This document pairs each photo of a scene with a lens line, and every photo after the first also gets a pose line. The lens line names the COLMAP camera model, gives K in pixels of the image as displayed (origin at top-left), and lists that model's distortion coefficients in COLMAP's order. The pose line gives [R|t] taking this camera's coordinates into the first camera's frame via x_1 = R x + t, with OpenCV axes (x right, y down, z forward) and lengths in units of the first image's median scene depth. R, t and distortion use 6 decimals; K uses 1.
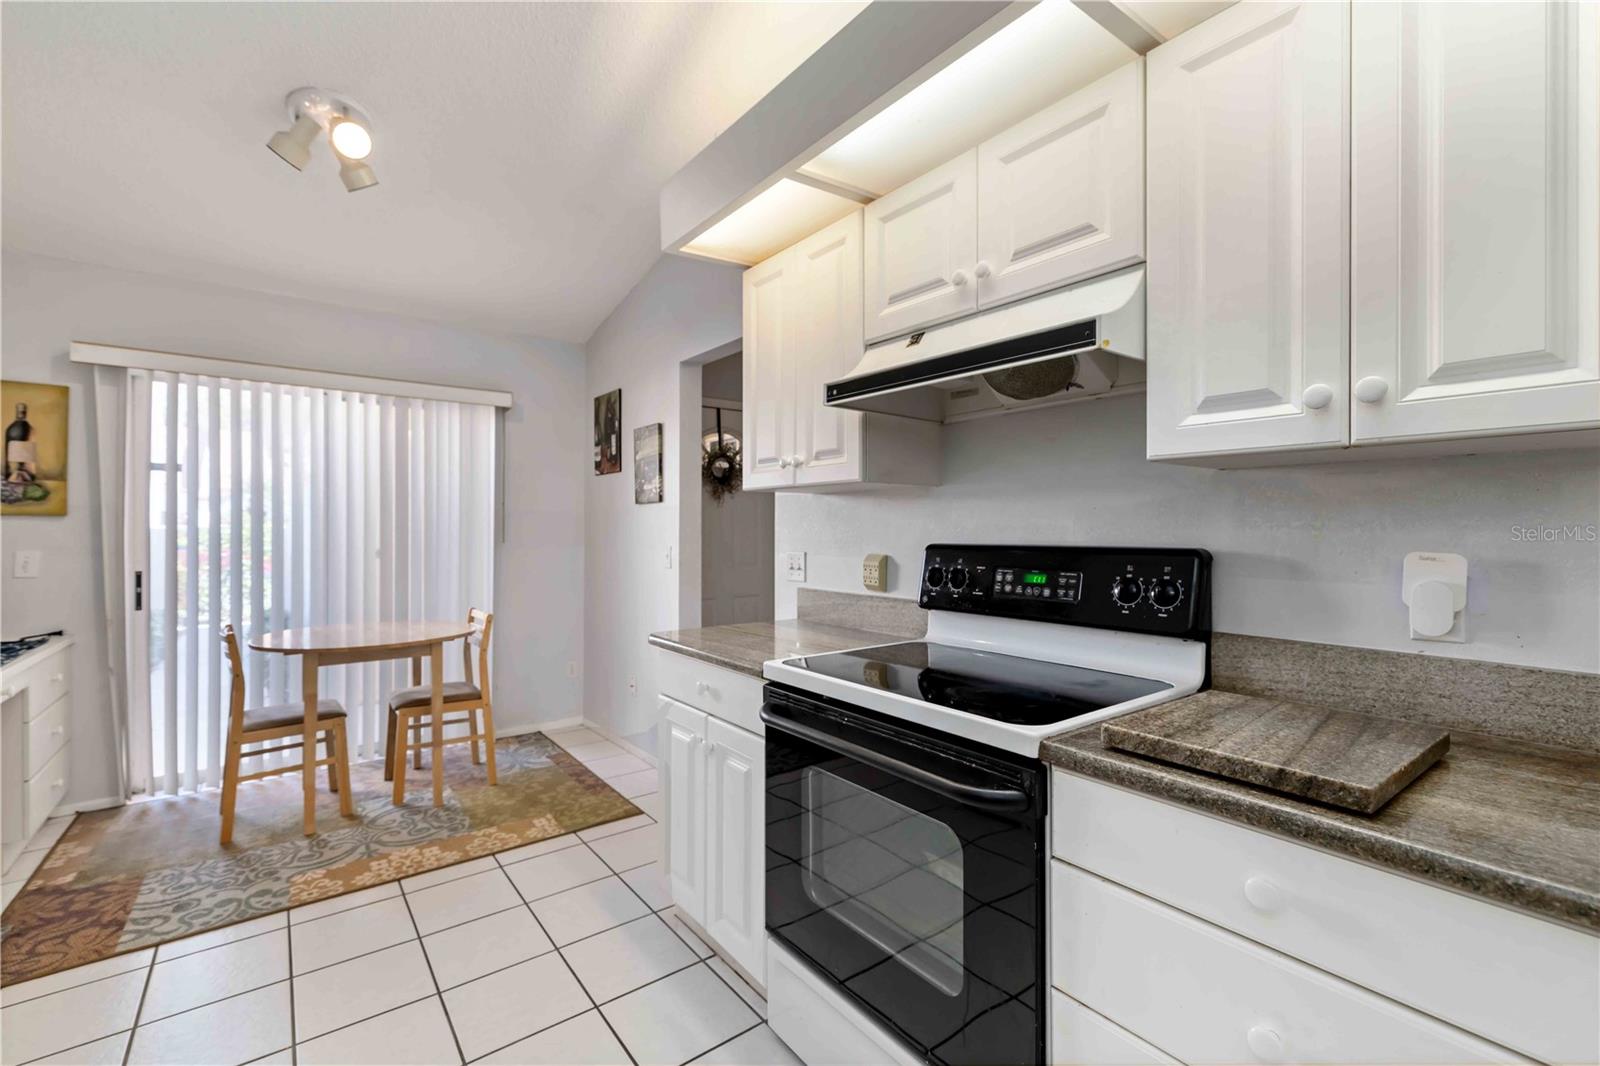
lens RADIAL K [[693.9, 0, 791.2], [0, 693.9, 527.0], [0, 0, 1]] dist [0.000672, 0.001099]
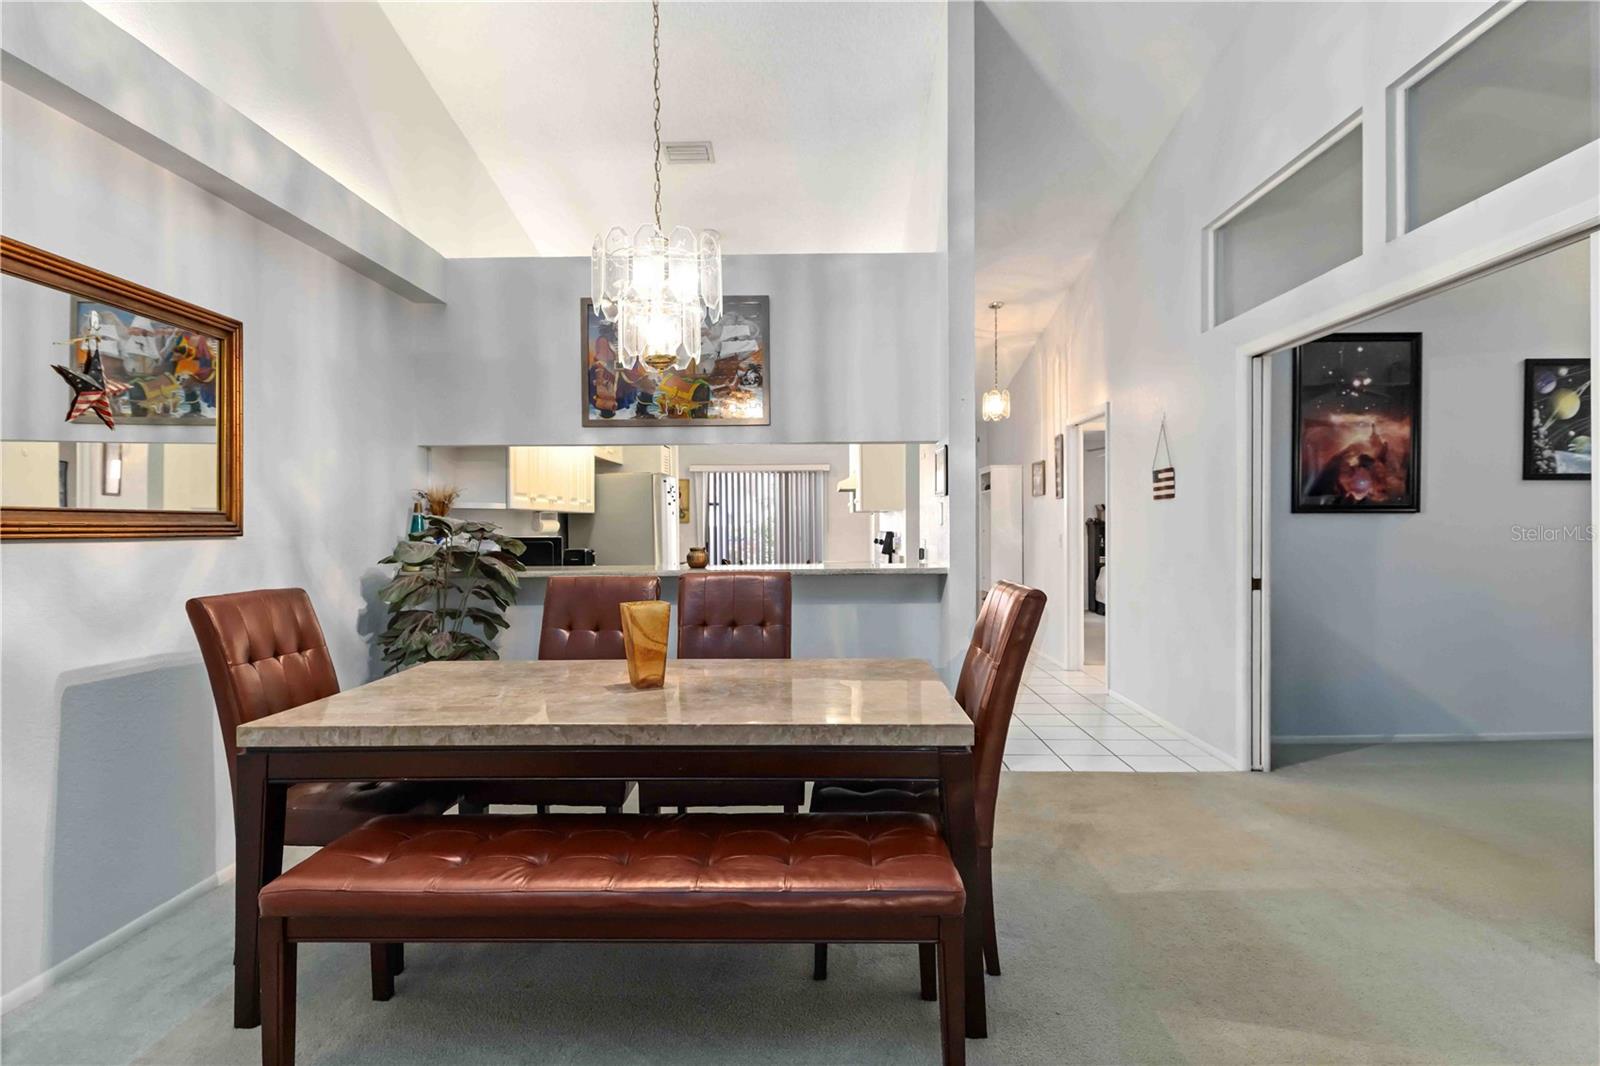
lens RADIAL K [[806.9, 0, 799.7], [0, 806.9, 529.6], [0, 0, 1]] dist [0.005090, 0.000908]
pose [[0.781967, -0.003598, -0.623310, 2.501376], [0.009717, 0.999932, 0.006419, -0.005693], [0.623244, -0.011076, 0.781949, -2.376246]]
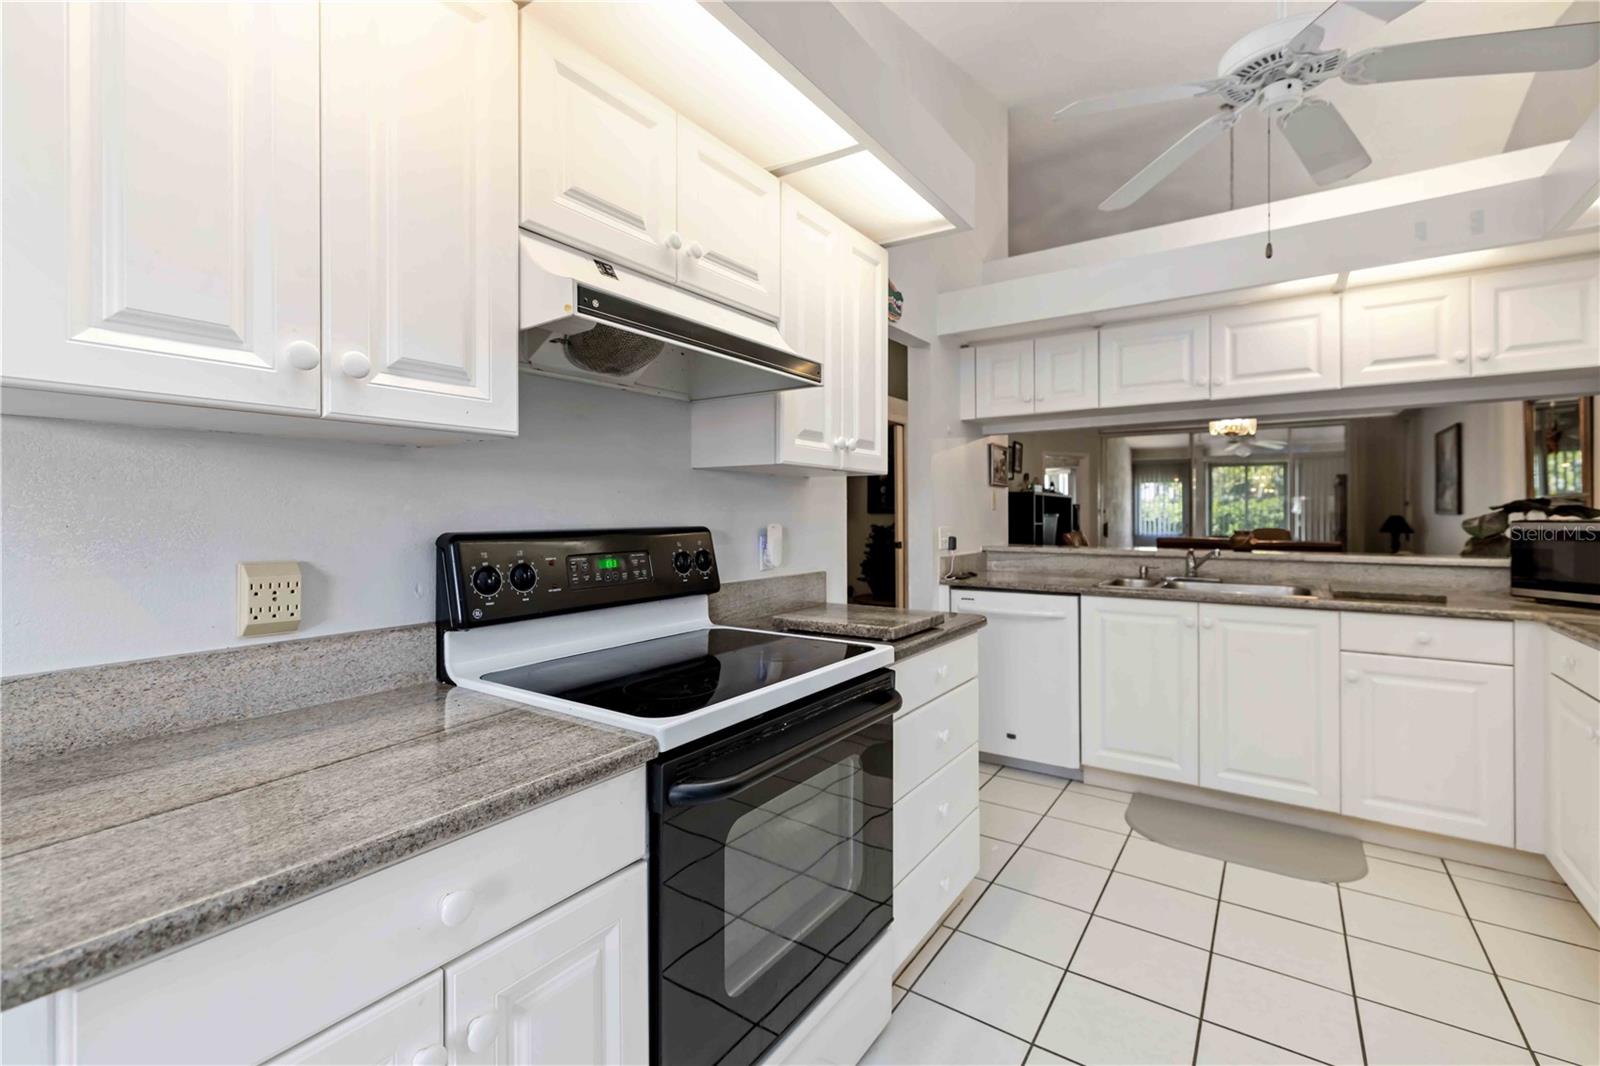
lens RADIAL K [[693.9, 0, 798.6], [0, 693.9, 513.3], [0, 0, 1]] dist [0.000672, 0.001099]
pose [[-0.311184, 0.006143, 0.950330, -0.569261], [0.005178, 0.999975, -0.004768, 0.009713], [-0.950336, 0.003437, -0.311208, 0.933741]]
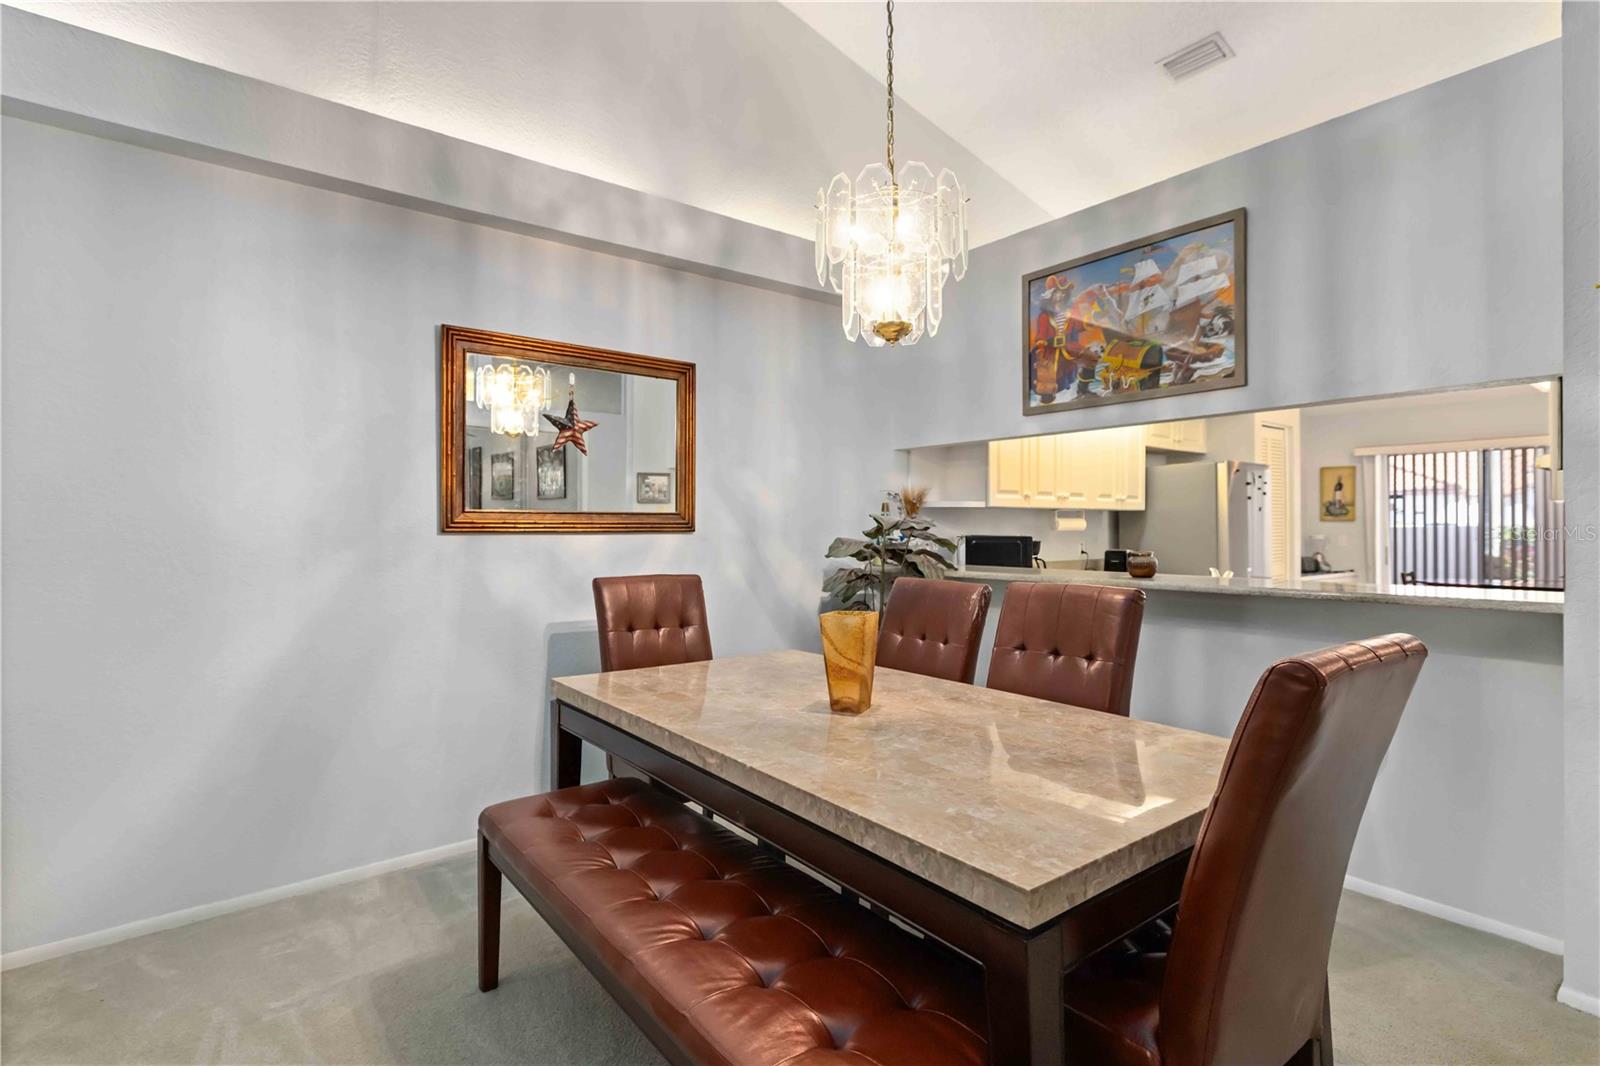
lens RADIAL K [[760.4, 0, 797.0], [0, 760.4, 529.0], [0, 0, 1]] dist [0.000848, -0.000081]
pose [[0.011511, 0.000078, -0.999934, 2.559857], [0.005275, 0.999986, 0.000138, 0.001157], [0.999920, -0.005276, 0.011511, -1.556676]]
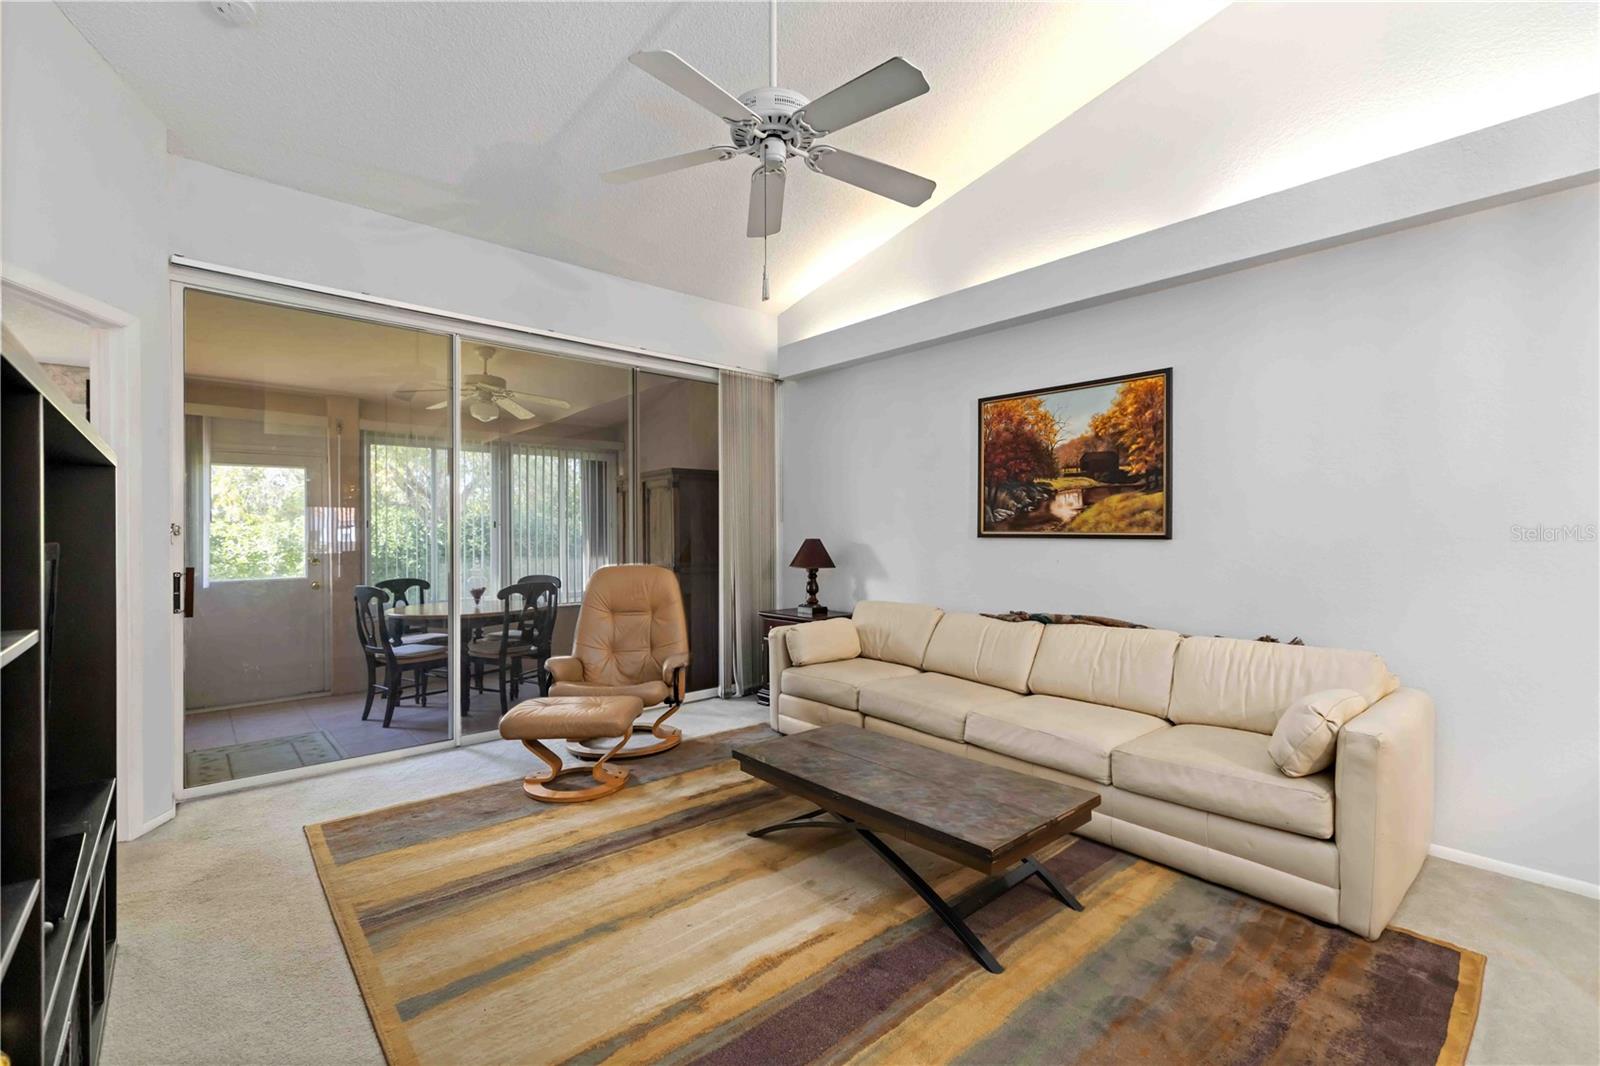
lens RADIAL K [[693.9, 0, 798.9], [0, 693.9, 528.3], [0, 0, 1]] dist [0.000672, 0.001099]
pose [[-0.997396, -0.001065, -0.072114, 2.807323], [-0.000750, 0.999990, -0.004400, -0.000981], [0.072118, -0.004334, -0.997387, -1.428112]]
